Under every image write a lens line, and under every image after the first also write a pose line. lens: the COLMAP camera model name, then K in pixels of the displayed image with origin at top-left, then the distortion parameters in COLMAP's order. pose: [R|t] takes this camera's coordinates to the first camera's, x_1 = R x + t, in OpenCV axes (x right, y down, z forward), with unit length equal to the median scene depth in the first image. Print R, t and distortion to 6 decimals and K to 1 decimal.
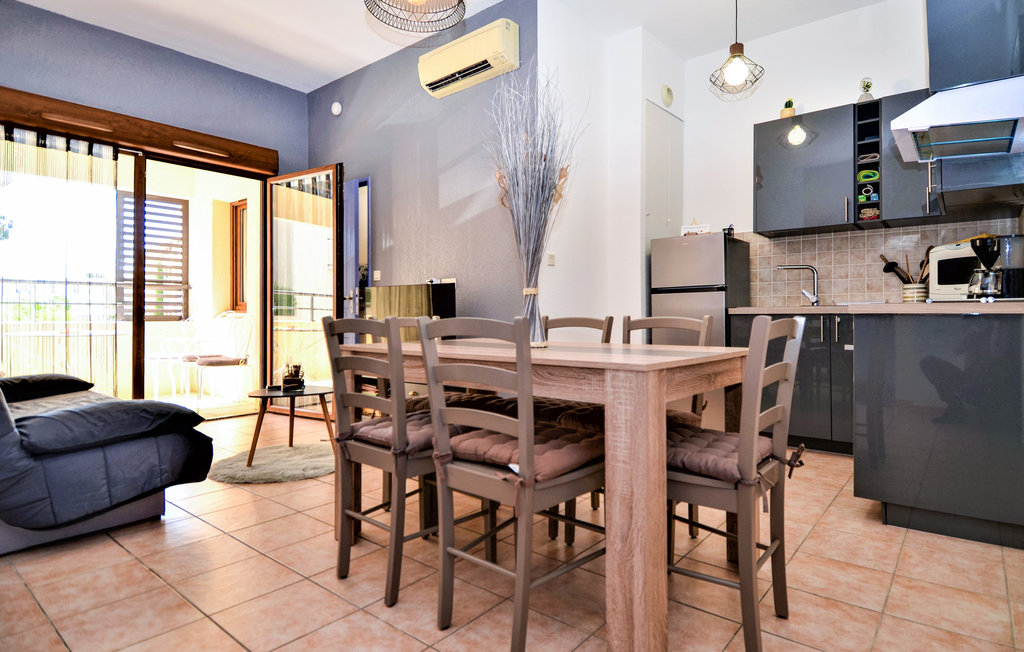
lens RADIAL K [[554.0, 0, 511.7], [0, 554.0, 307.4], [0, 0, 1]] dist [-0.027058, -0.000347]
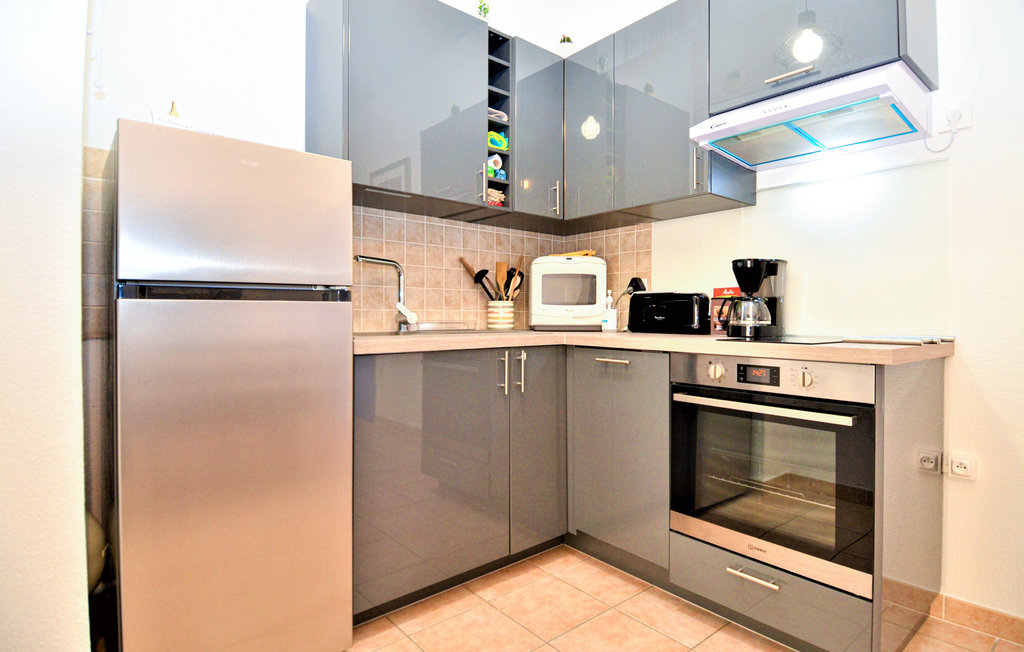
lens RADIAL K [[534.8, 0, 531.3], [0, 534.8, 315.3], [0, 0, 1]] dist [0.003142, -0.000064]
pose [[0.162190, 0.004678, 0.986748, 0.000656], [-0.021980, 0.999758, -0.001127, -0.023313], [-0.986515, -0.021506, 0.162254, 0.849256]]
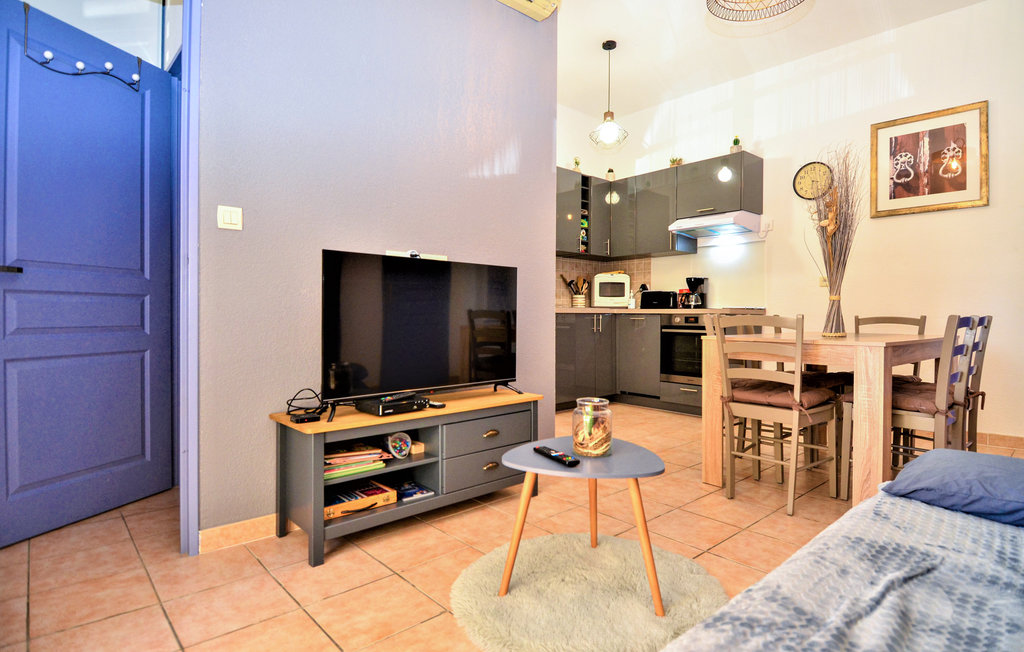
lens RADIAL K [[534.8, 0, 531.3], [0, 534.8, 315.3], [0, 0, 1]] dist [0.003142, -0.000064]
pose [[0.123090, 0.001774, 0.992394, -0.855743], [-0.024027, 0.999711, 0.001193, 0.018857], [-0.992105, -0.023991, 0.123097, 0.960562]]
